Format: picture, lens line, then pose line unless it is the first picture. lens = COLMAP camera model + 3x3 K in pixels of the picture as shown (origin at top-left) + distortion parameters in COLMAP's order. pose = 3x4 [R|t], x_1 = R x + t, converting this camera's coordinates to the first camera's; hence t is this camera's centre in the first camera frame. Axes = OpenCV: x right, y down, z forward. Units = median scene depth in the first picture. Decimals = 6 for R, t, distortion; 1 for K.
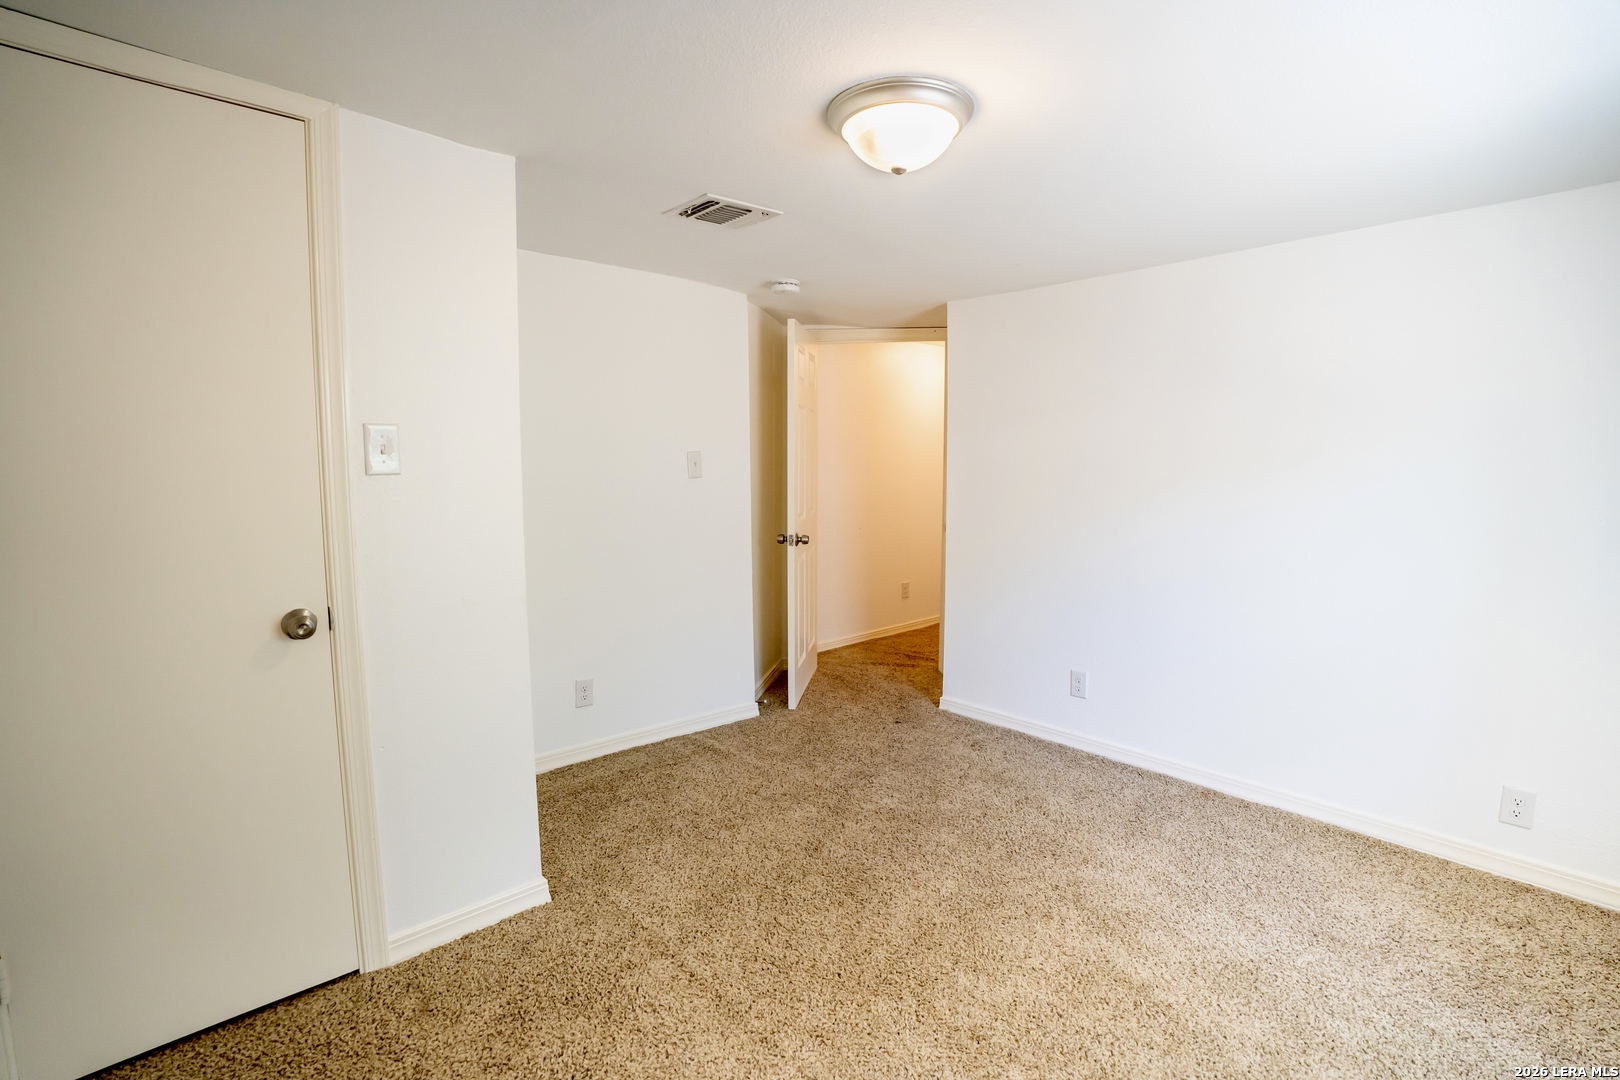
lens RADIAL K [[791.5, 0, 806.9], [0, 791.5, 533.0], [0, 0, 1]] dist [-0.028632, 0.000210]
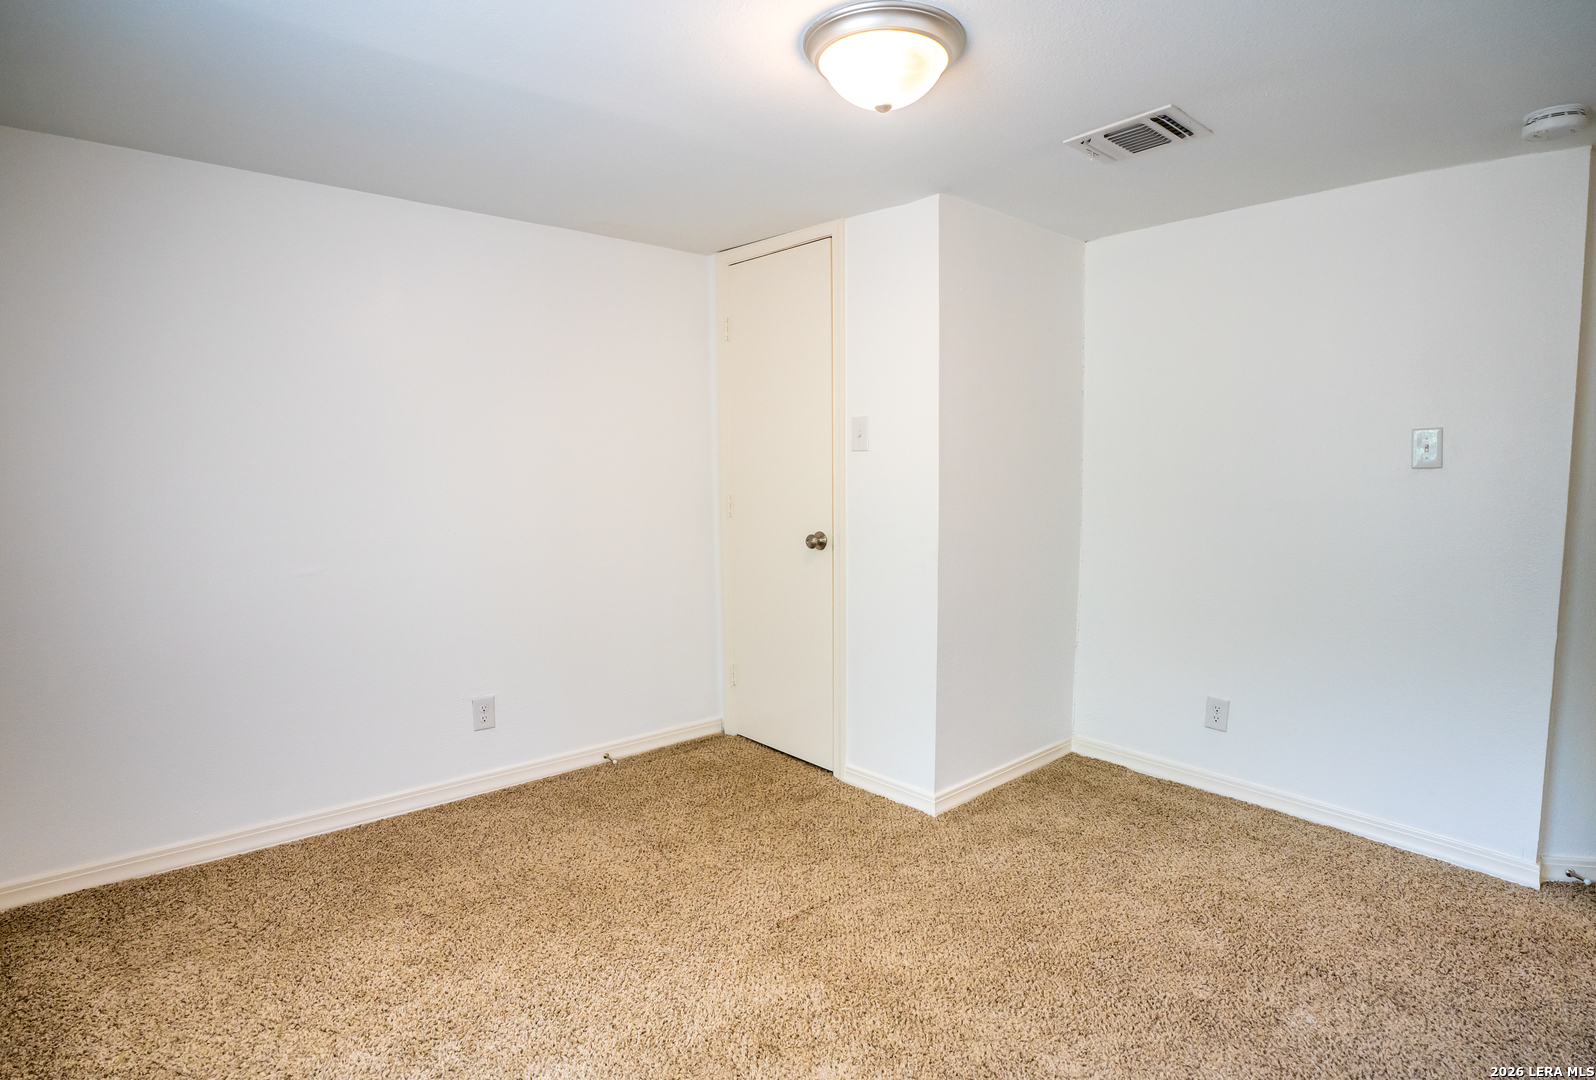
lens RADIAL K [[851.3, 0, 798.0], [0, 851.3, 540.0], [0, 0, 1]] dist [-0.000090, -0.000462]
pose [[-0.042537, 0.082295, -0.995700, 1.057548], [-0.091806, 0.992064, 0.085916, -0.037594], [0.994868, 0.095066, -0.034645, 0.922814]]
